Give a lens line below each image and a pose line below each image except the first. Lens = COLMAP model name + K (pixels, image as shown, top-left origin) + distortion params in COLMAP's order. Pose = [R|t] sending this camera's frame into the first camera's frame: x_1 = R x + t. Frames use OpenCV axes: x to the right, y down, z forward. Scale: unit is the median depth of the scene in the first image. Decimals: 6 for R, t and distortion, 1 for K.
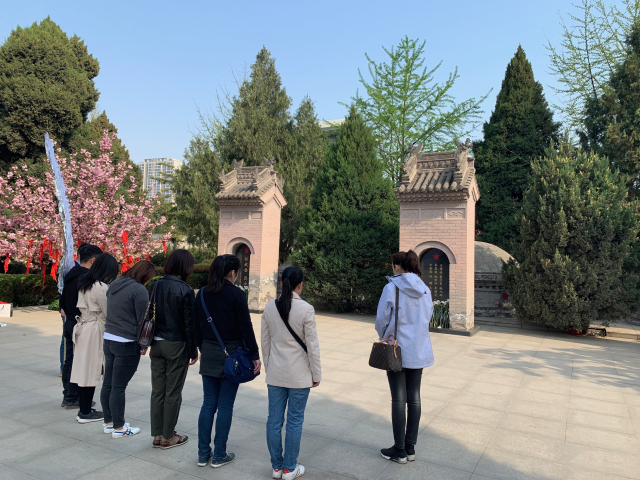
lens RADIAL K [[463.5, 0, 320.0], [0, 463.5, 240.0], [0, 0, 1]] dist [-0.011278, -0.000629]
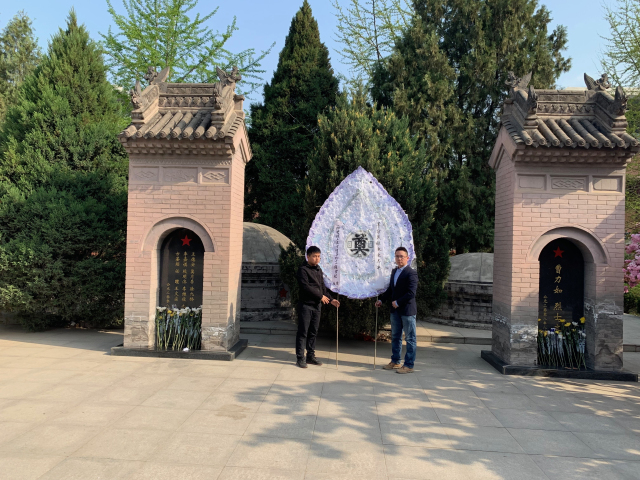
lens RADIAL K [[488.0, 0, 320.0], [0, 488.0, 240.0], [0, 0, 1]] dist [-0.001775, 0.001854]
pose [[0.901233, 0.006154, 0.433292, 0.104224], [-0.017733, 0.999585, 0.022687, 0.013600], [-0.432973, -0.028129, 0.900968, 0.248150]]
